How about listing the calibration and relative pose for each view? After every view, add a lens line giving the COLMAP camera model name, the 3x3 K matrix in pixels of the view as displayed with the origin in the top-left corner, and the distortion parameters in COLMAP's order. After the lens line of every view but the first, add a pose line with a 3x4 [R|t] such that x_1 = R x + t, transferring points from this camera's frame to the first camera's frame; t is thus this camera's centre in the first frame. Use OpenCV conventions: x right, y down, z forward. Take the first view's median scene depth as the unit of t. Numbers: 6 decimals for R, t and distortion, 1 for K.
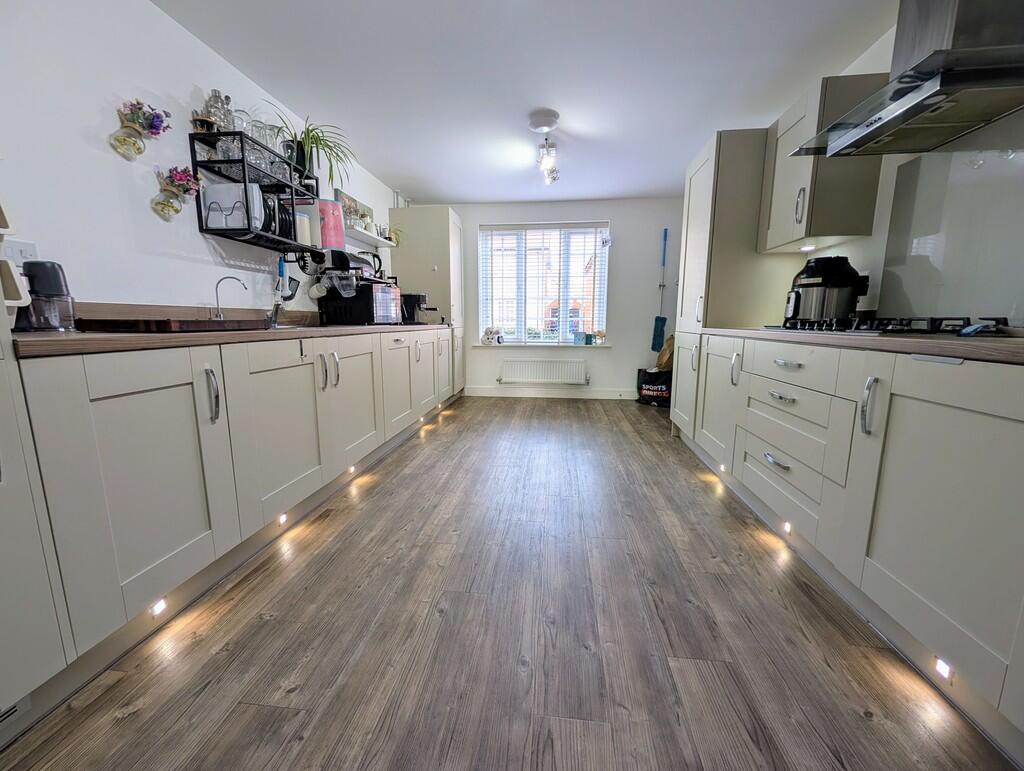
lens RADIAL K [[390.3, 0, 513.9], [0, 390.3, 380.9], [0, 0, 1]] dist [-0.000434, -0.000024]
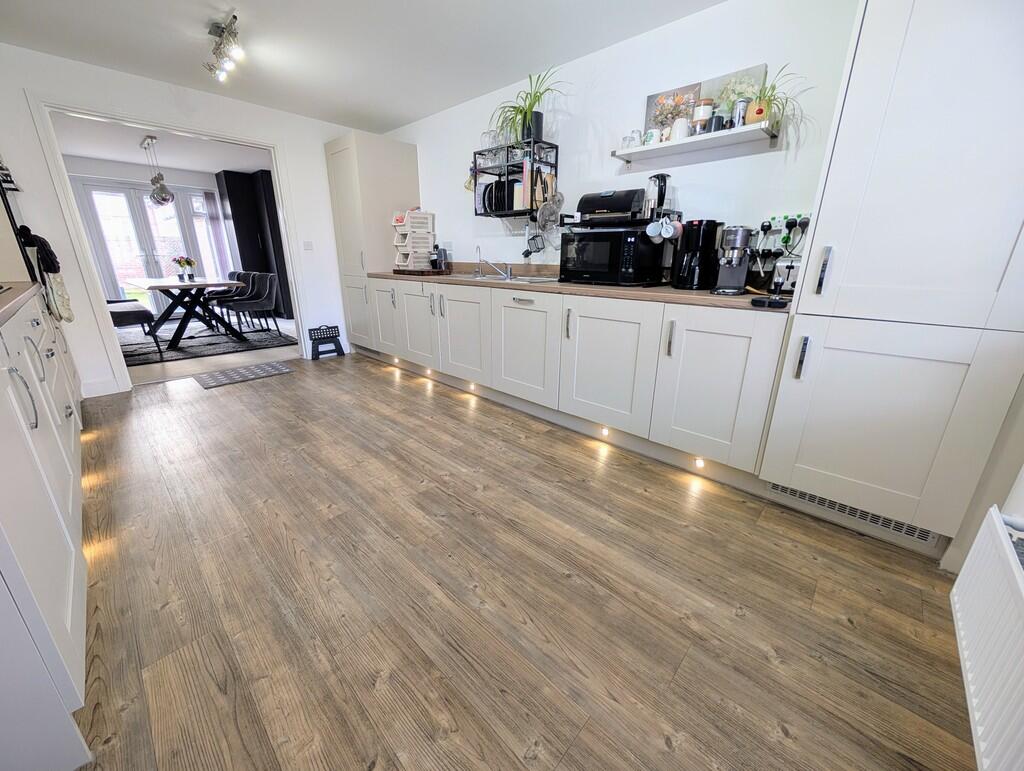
lens RADIAL K [[390.3, 0, 513.9], [0, 390.3, 380.9], [0, 0, 1]] dist [-0.000434, -0.000024]
pose [[-0.599234, 0.238264, -0.764297, 0.527331], [-0.128636, 0.913625, 0.385671, -0.331272], [0.790172, 0.329423, -0.516825, 1.802269]]
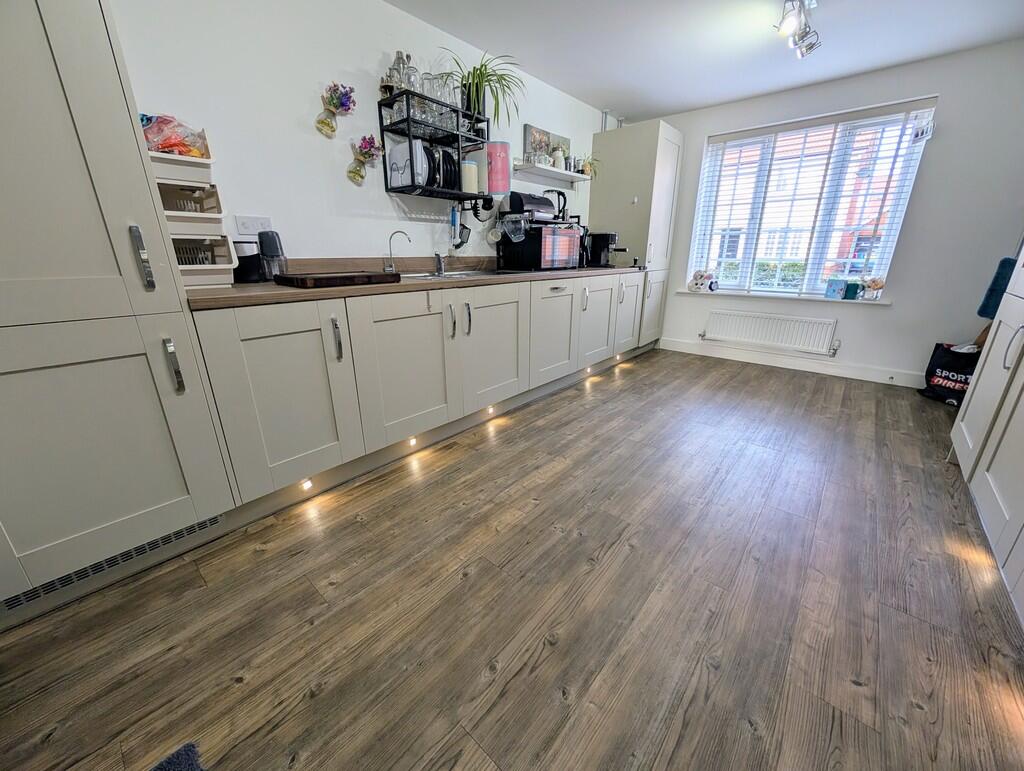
lens RADIAL K [[390.3, 0, 513.9], [0, 390.3, 380.9], [0, 0, 1]] dist [-0.000434, -0.000024]
pose [[0.820645, 0.176639, -0.543453, 0.213942], [-0.084766, 0.978133, 0.189921, -0.064897], [0.565117, -0.109791, 0.817673, 0.156313]]
